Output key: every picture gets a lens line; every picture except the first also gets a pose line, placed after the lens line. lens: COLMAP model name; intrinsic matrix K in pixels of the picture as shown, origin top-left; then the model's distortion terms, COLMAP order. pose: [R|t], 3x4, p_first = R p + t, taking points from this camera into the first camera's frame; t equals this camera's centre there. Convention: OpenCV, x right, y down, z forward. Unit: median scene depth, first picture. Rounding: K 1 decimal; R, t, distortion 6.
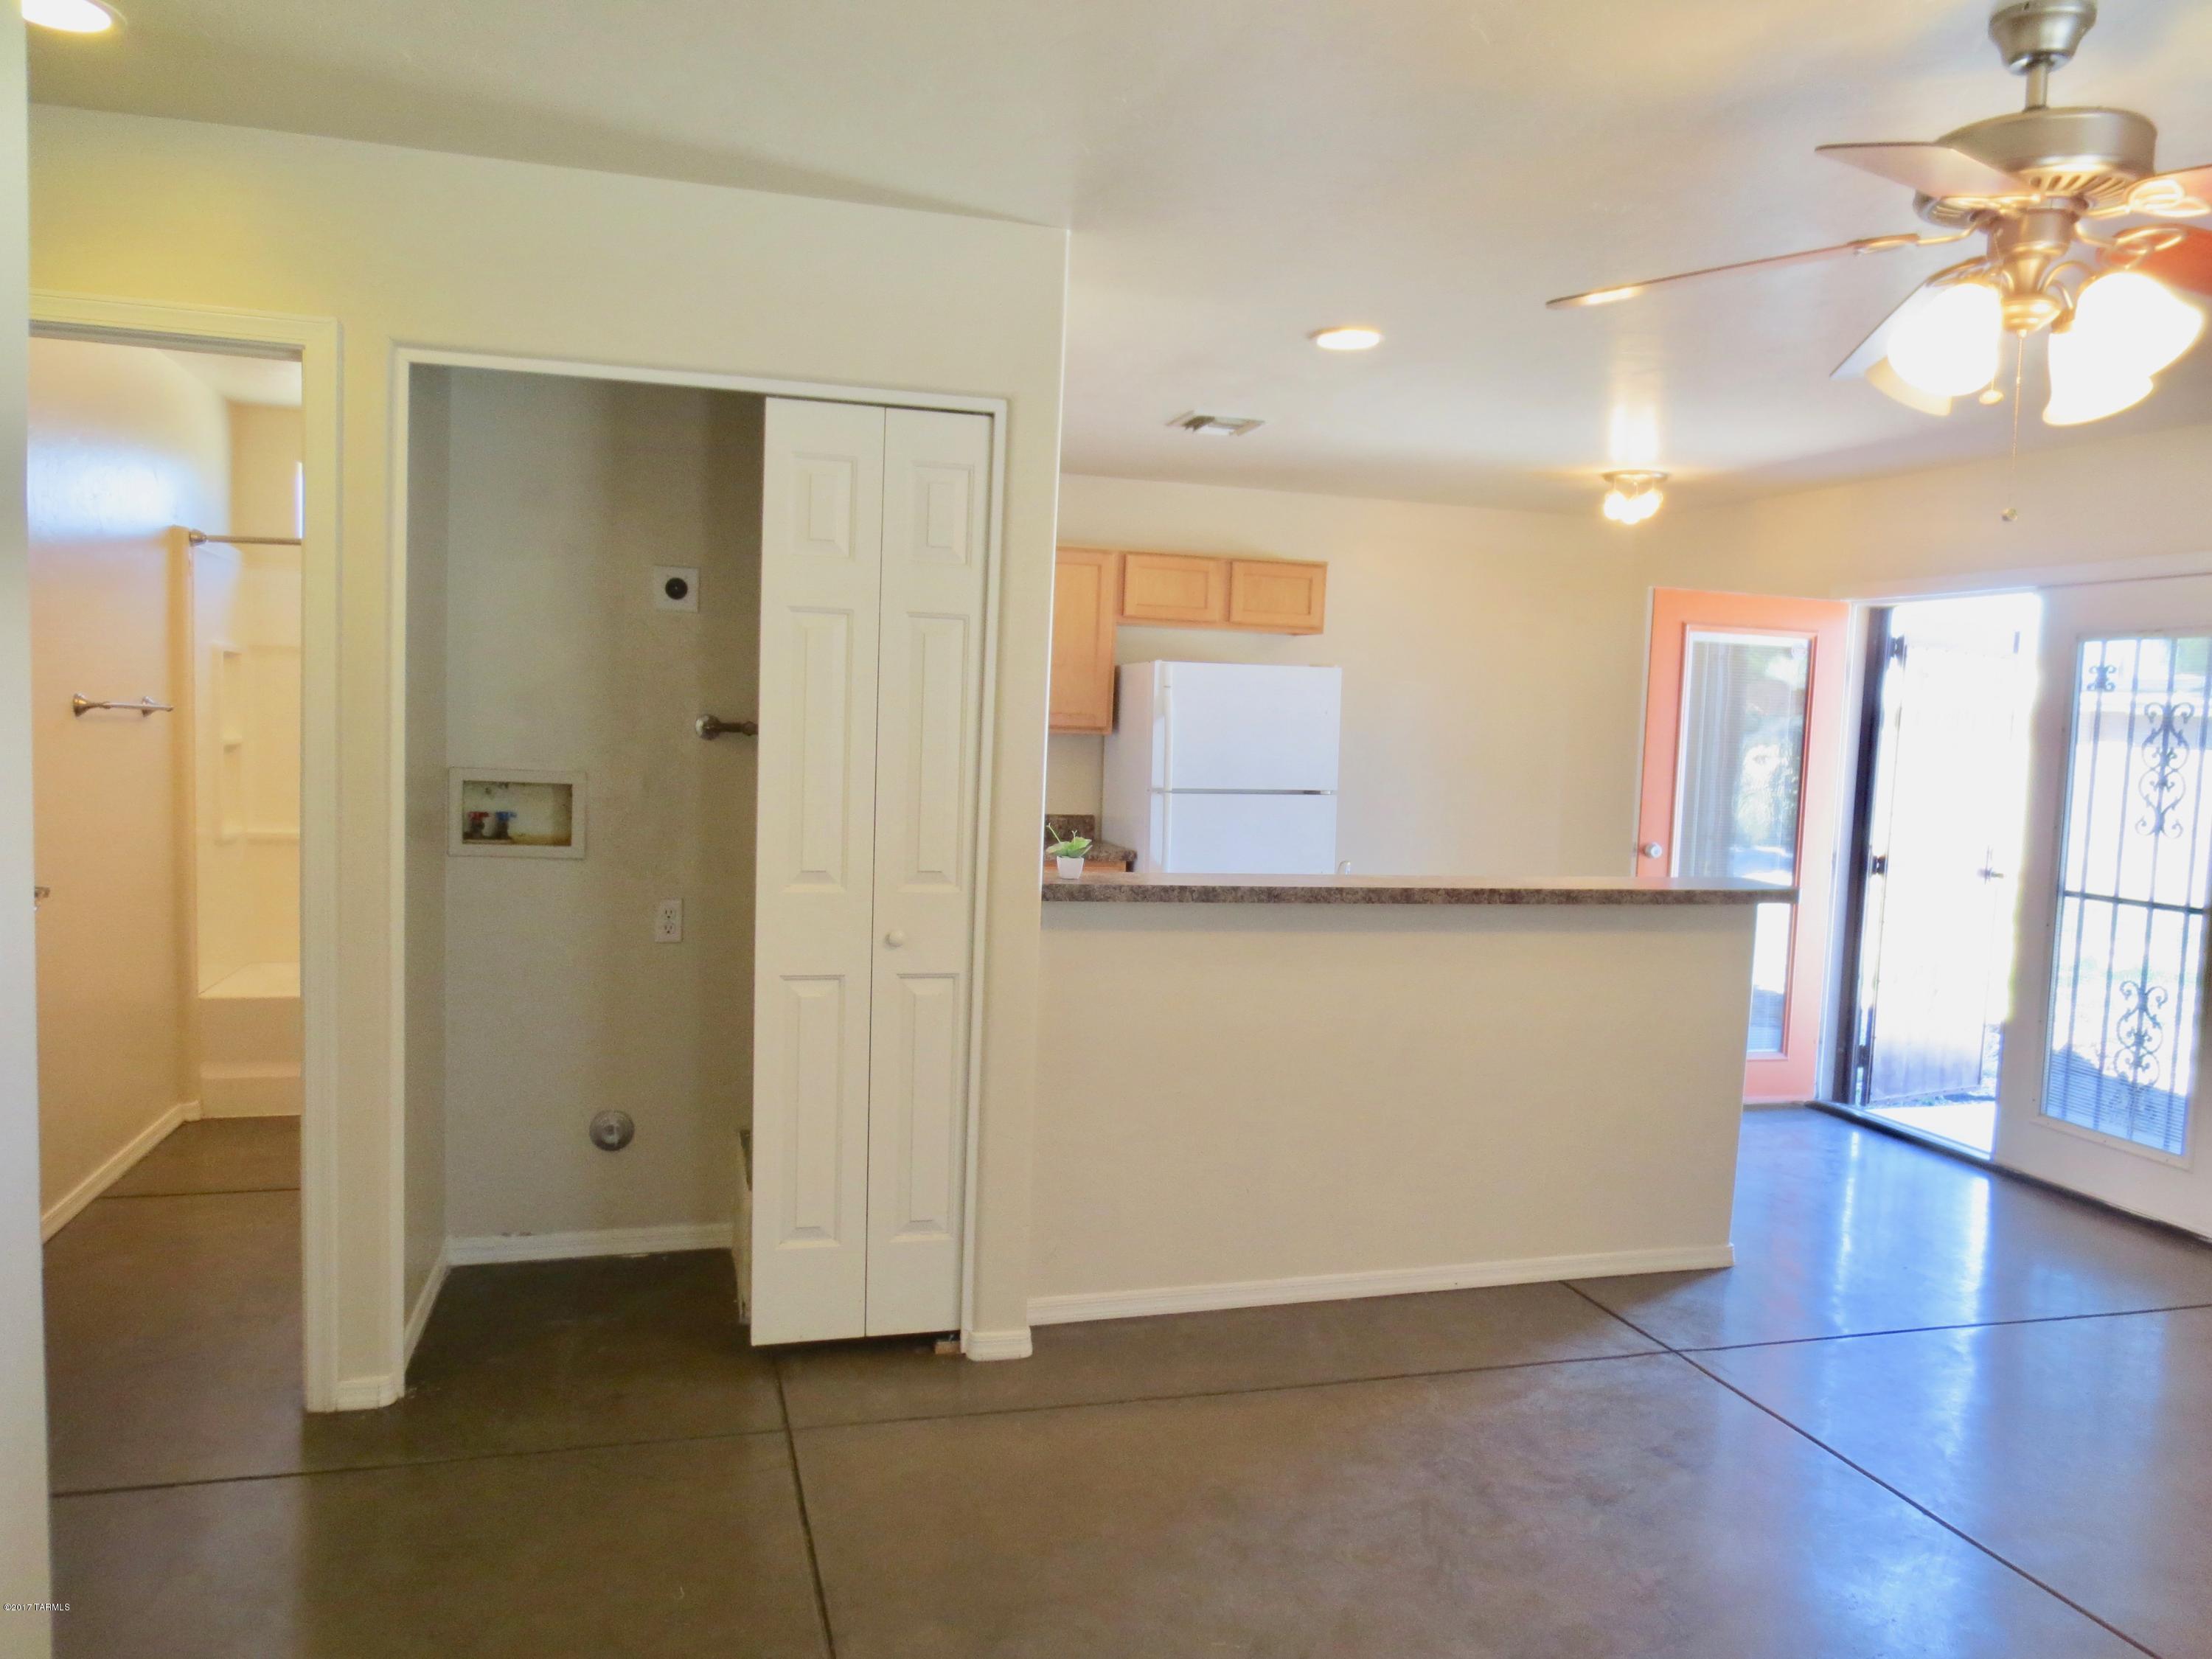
lens RADIAL K [[1614.0, 0, 1111.3], [0, 1614.0, 826.2], [0, 0, 1]] dist [-0.031293, 0.030749]
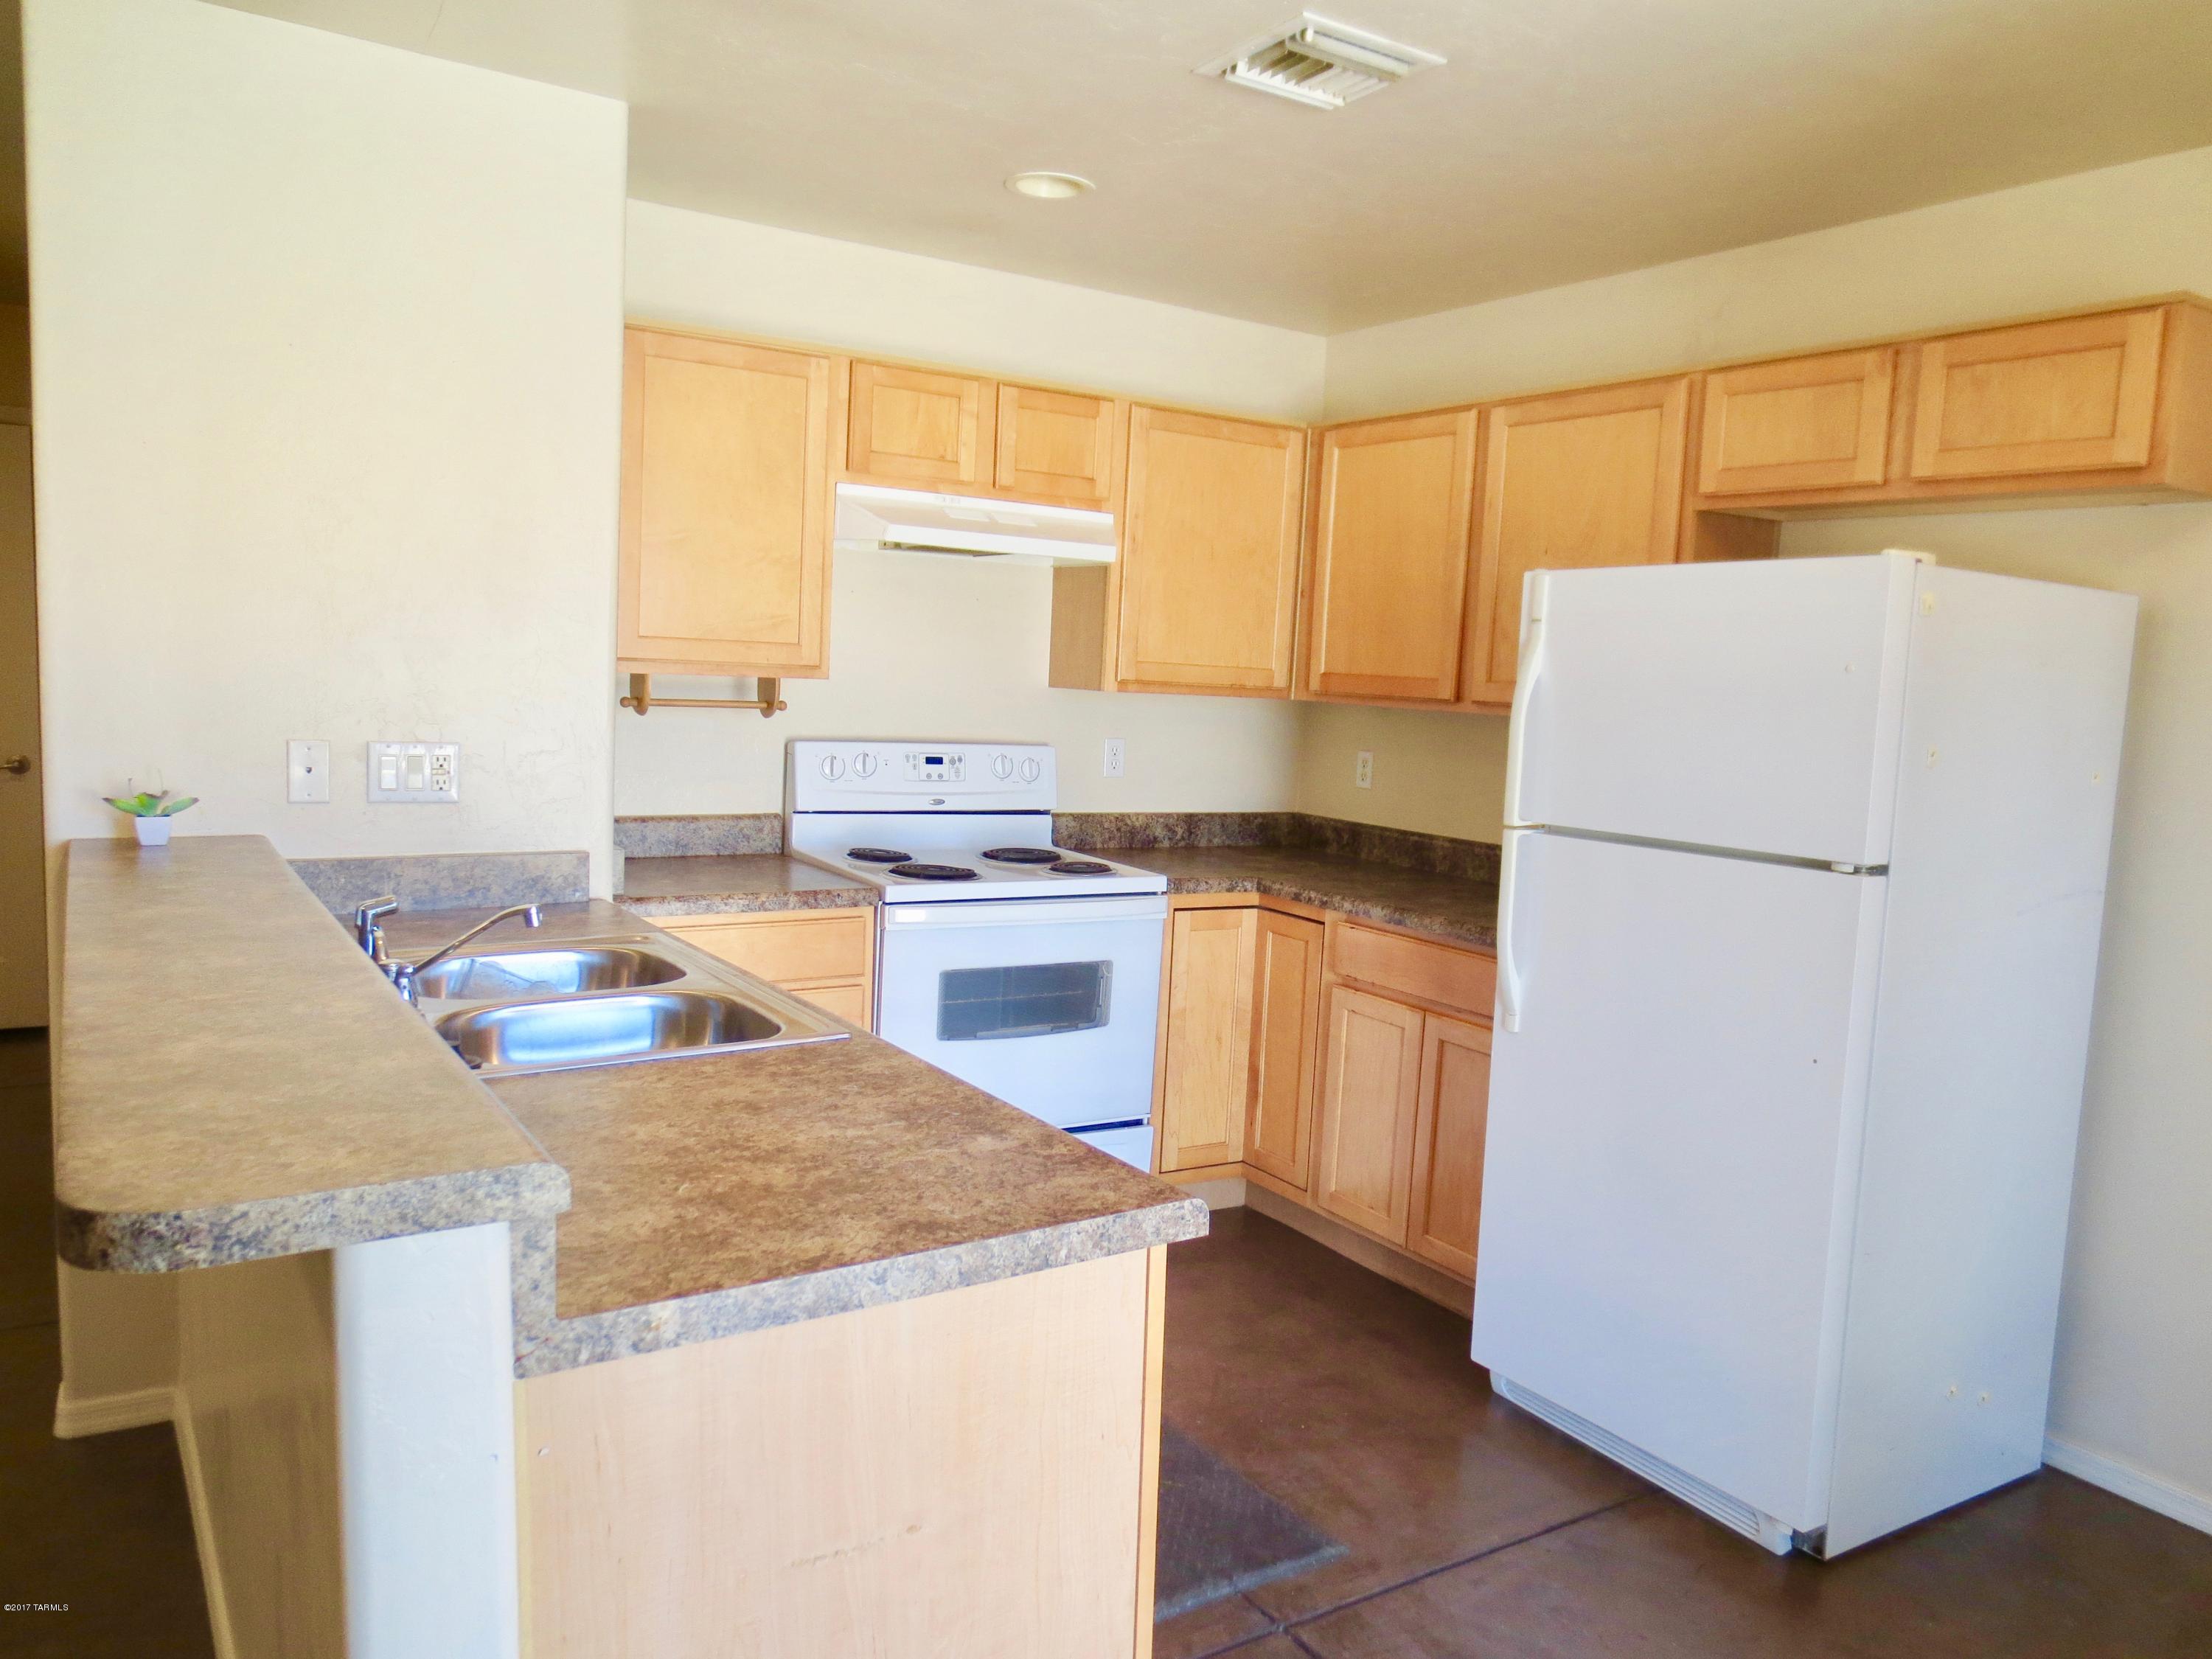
lens RADIAL K [[1594.0, 0, 1103.6], [0, 1594.0, 834.1], [0, 0, 1]] dist [-0.017019, 0.014503]
pose [[0.291027, 0.078967, -0.953450, 0.472959], [-0.105281, 0.993179, 0.050121, -0.030725], [0.950904, 0.085794, 0.297356, 0.724543]]
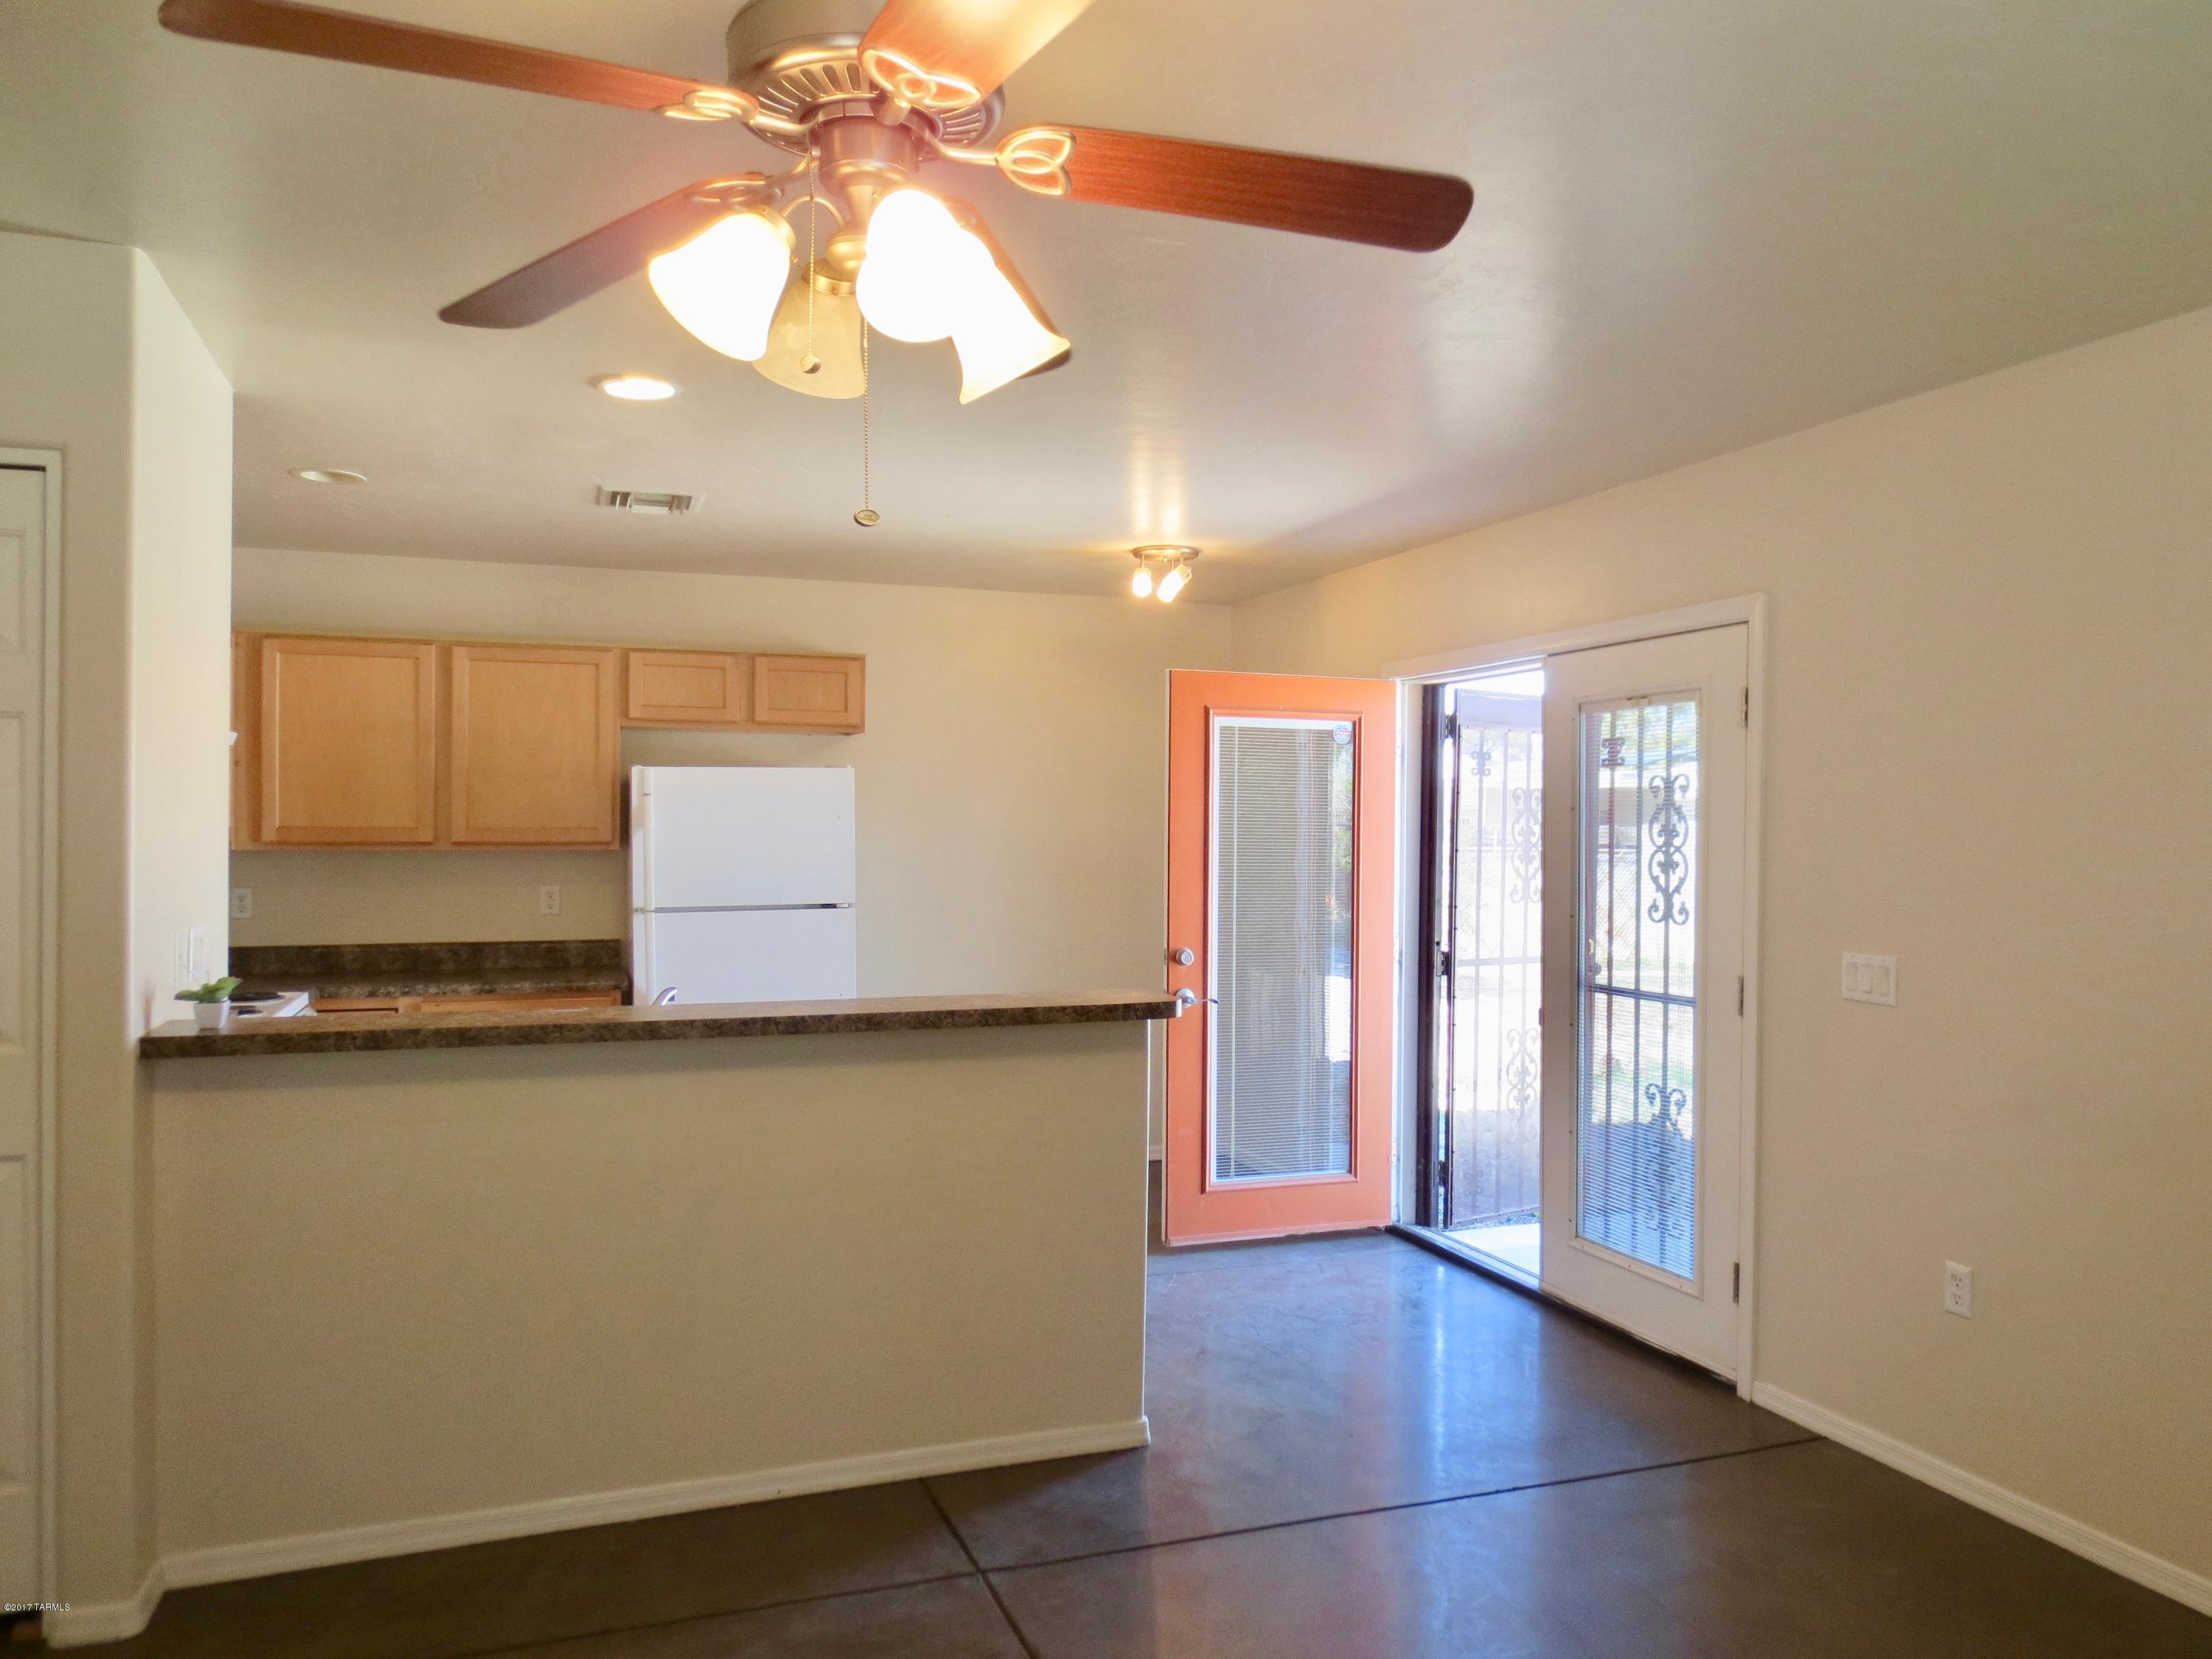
lens RADIAL K [[1614.0, 0, 1111.3], [0, 1614.0, 826.2], [0, 0, 1]] dist [-0.031293, 0.030749]
pose [[0.996948, -0.032330, 0.071056, 0.226591], [0.037169, 0.997001, -0.067877, 0.001764], [-0.068648, 0.070311, 0.995160, 0.089483]]
